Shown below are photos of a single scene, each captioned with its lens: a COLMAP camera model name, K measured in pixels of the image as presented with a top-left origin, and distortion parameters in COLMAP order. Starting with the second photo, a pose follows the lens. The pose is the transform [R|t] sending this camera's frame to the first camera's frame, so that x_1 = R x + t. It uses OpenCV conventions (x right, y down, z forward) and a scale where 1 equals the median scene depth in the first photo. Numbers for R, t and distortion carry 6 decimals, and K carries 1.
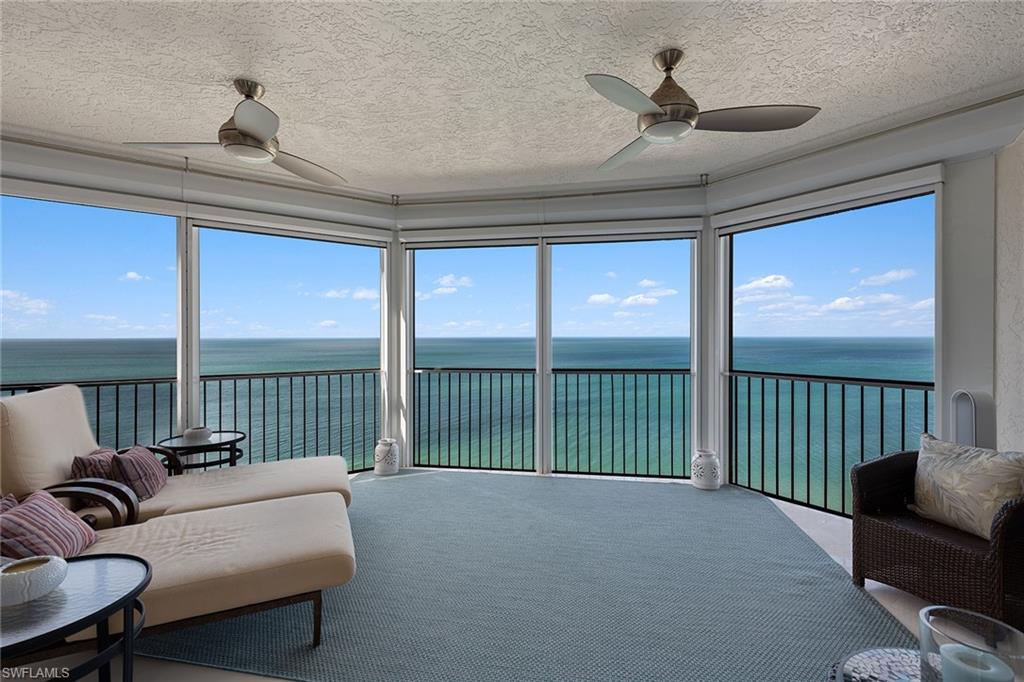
lens RADIAL K [[468.9, 0, 512.0], [0, 468.9, 341.0], [0, 0, 1]] dist [0.001416, 0.000210]
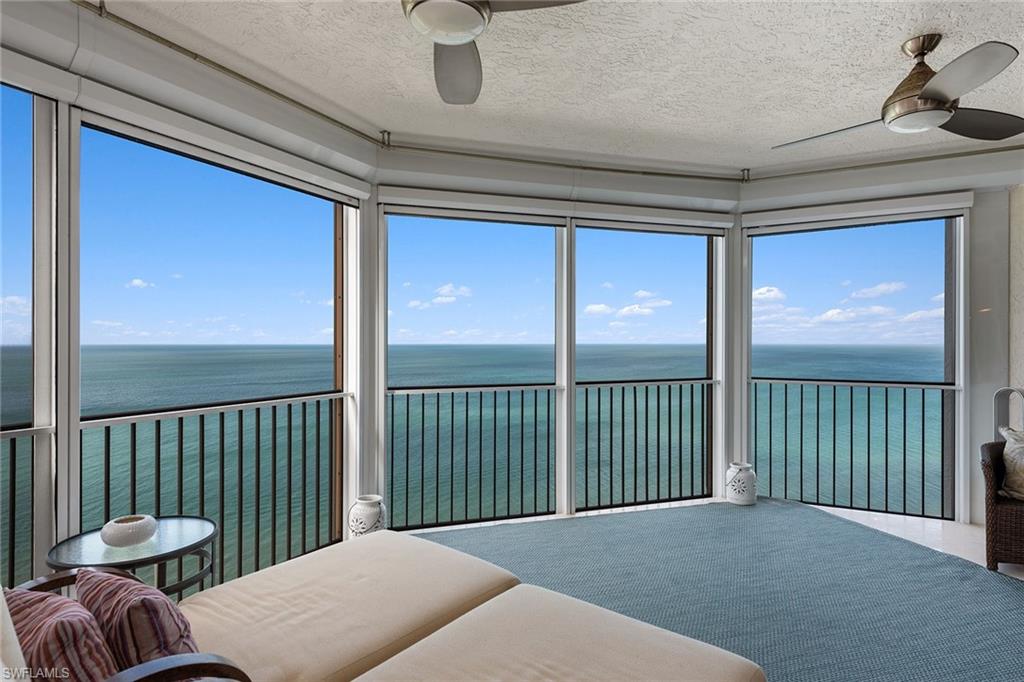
lens RADIAL K [[556.6, 0, 512.0], [0, 556.6, 341.0], [0, 0, 1]] dist [-0.001403, -0.001152]
pose [[0.882006, 0.001622, 0.471235, -0.522075], [0.004019, 0.999932, -0.010964, -0.000456], [-0.471221, 0.011564, 0.881940, 0.238562]]
